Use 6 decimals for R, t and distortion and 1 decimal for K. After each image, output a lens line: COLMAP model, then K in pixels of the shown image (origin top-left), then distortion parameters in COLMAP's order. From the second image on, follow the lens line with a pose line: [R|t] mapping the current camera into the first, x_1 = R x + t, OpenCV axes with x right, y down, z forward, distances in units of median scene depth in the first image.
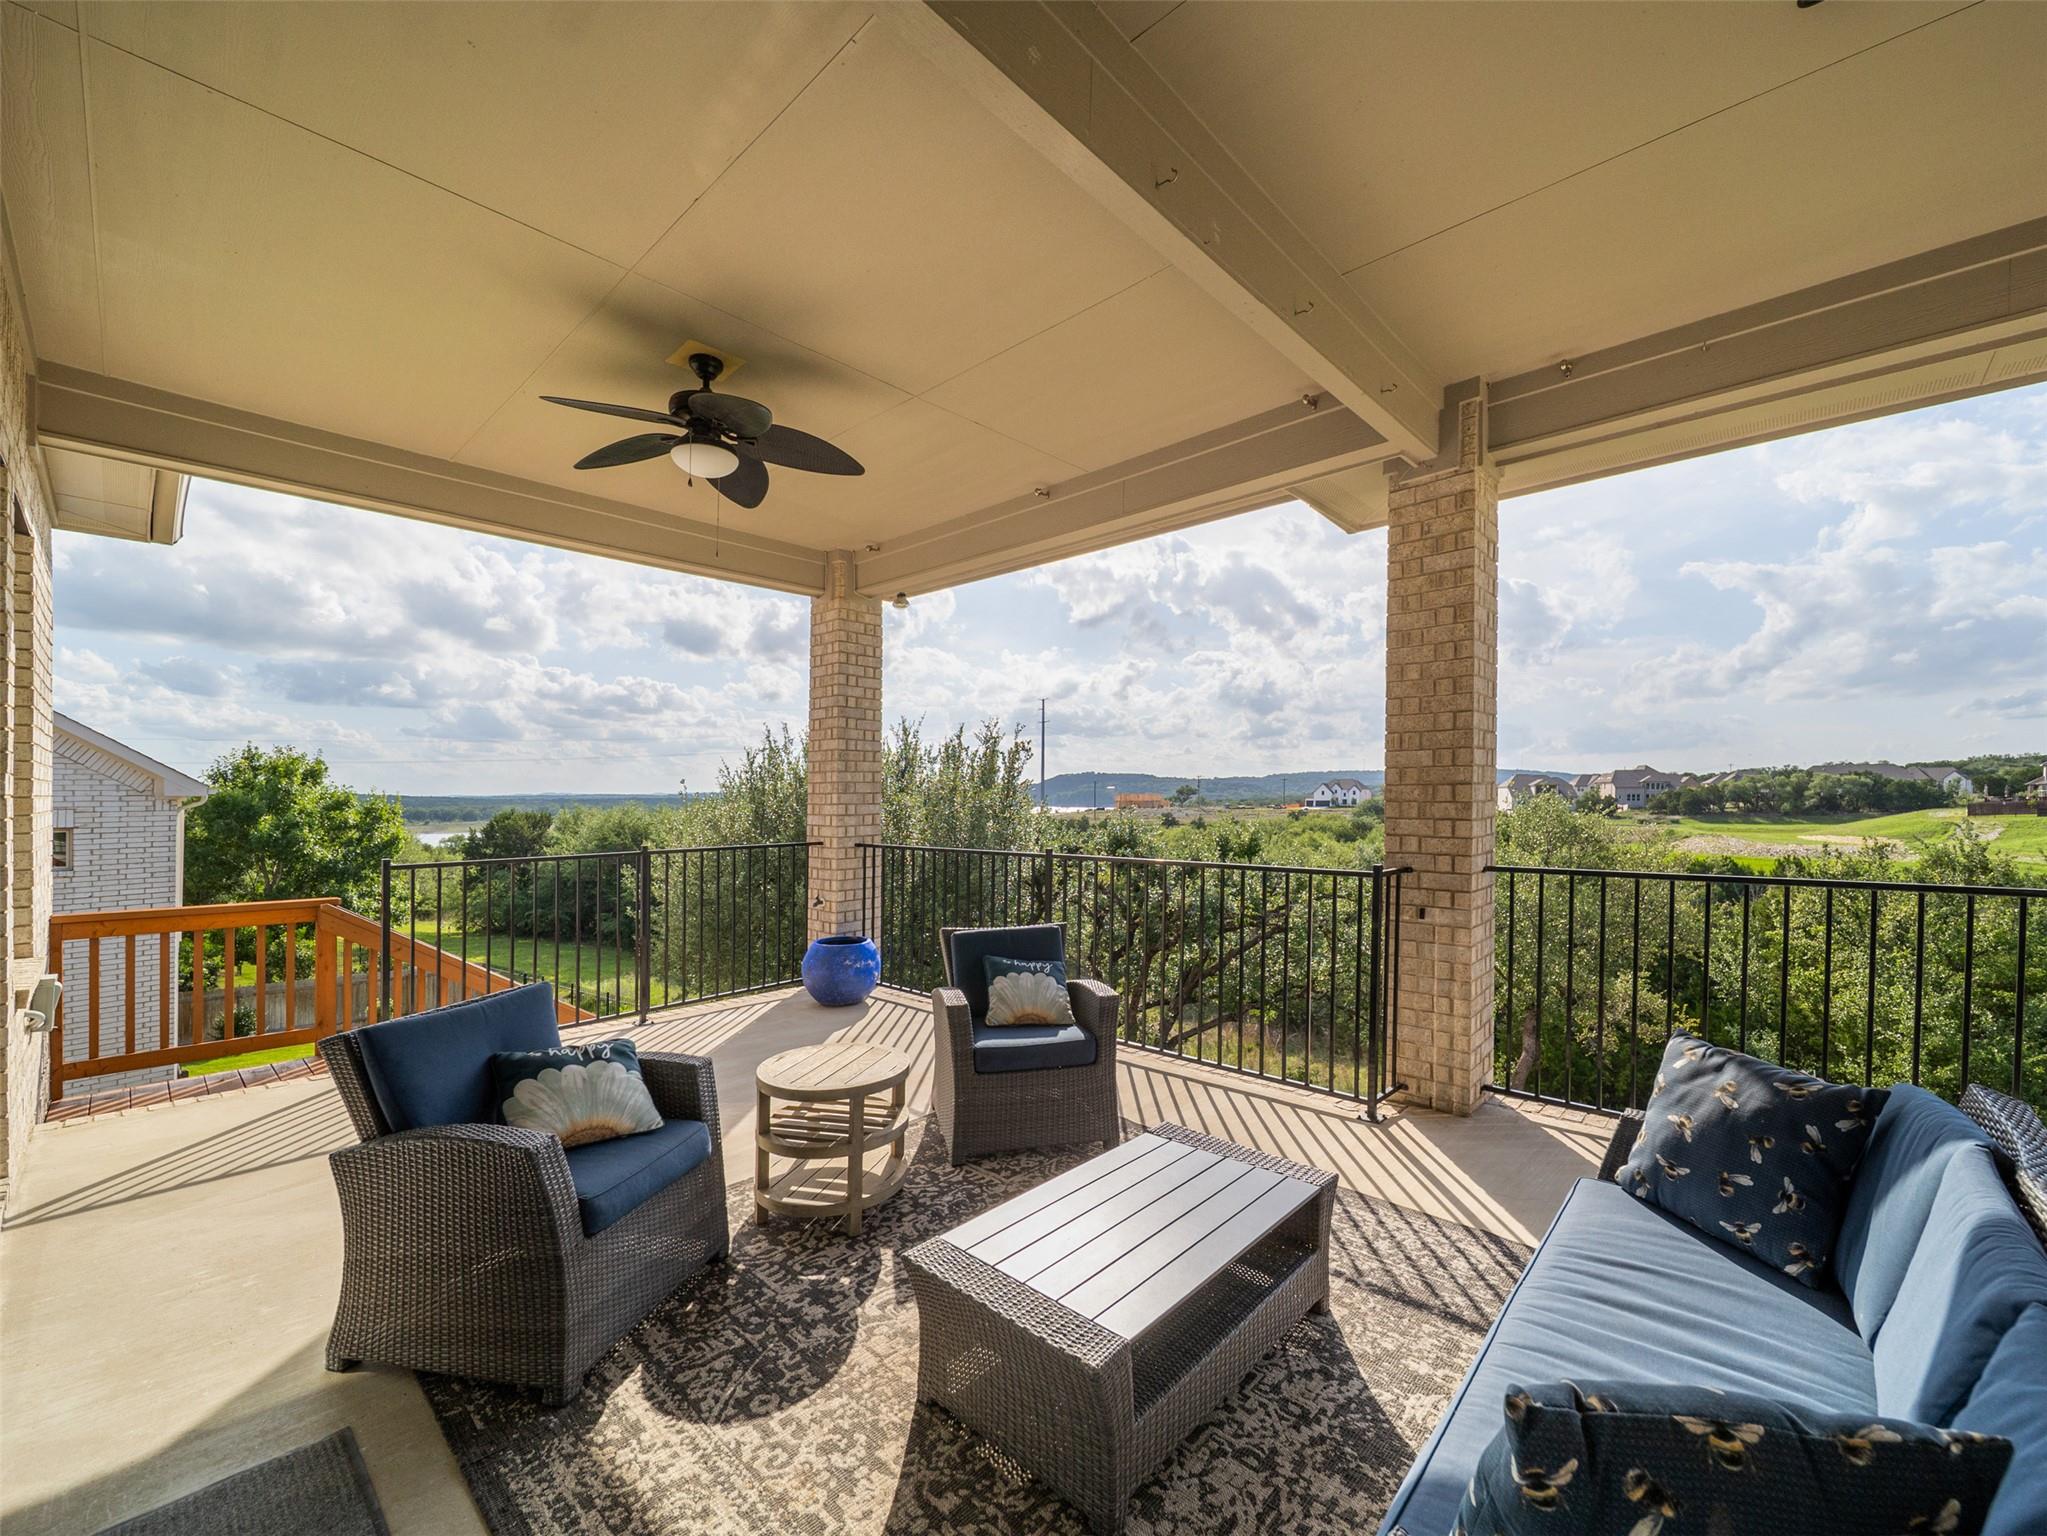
lens RADIAL K [[834.0, 0, 1026.4], [0, 834.0, 791.4], [0, 0, 1]] dist [0.000457, -0.000308]
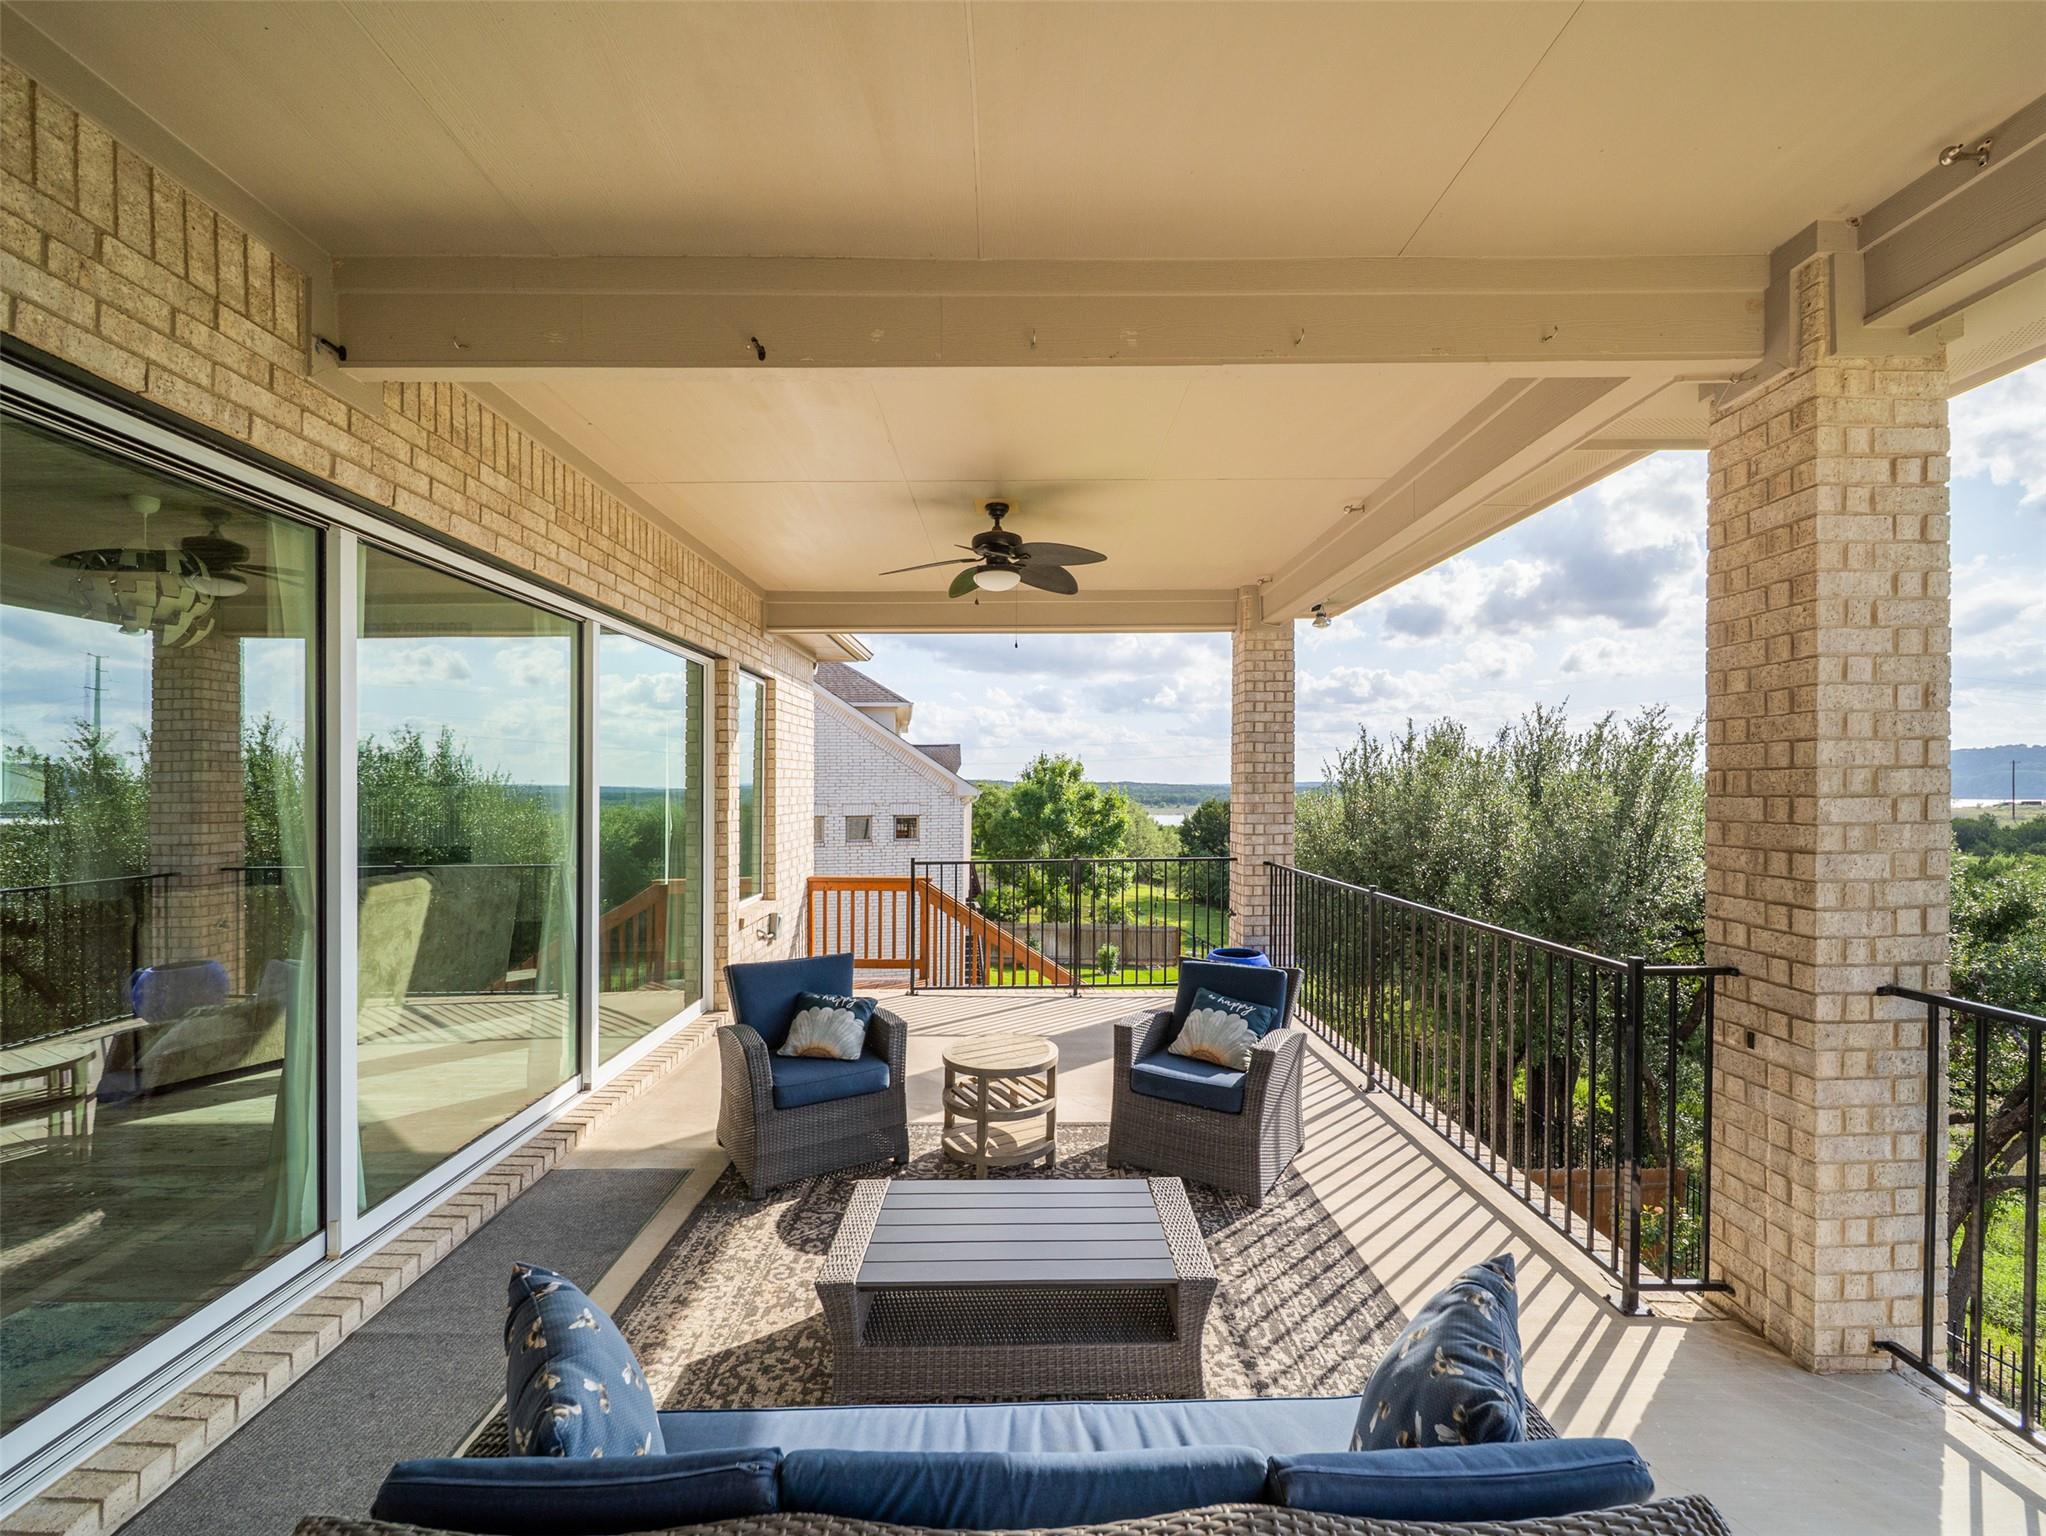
lens RADIAL K [[818.3, 0, 1023.0], [0, 818.3, 768.0], [0, 0, 1]] dist [0.000989, -0.000374]
pose [[0.687785, -0.017654, -0.725699, 0.547988], [0.008005, 0.999828, -0.016735, -0.066142], [0.725870, 0.005701, 0.687808, 0.116383]]
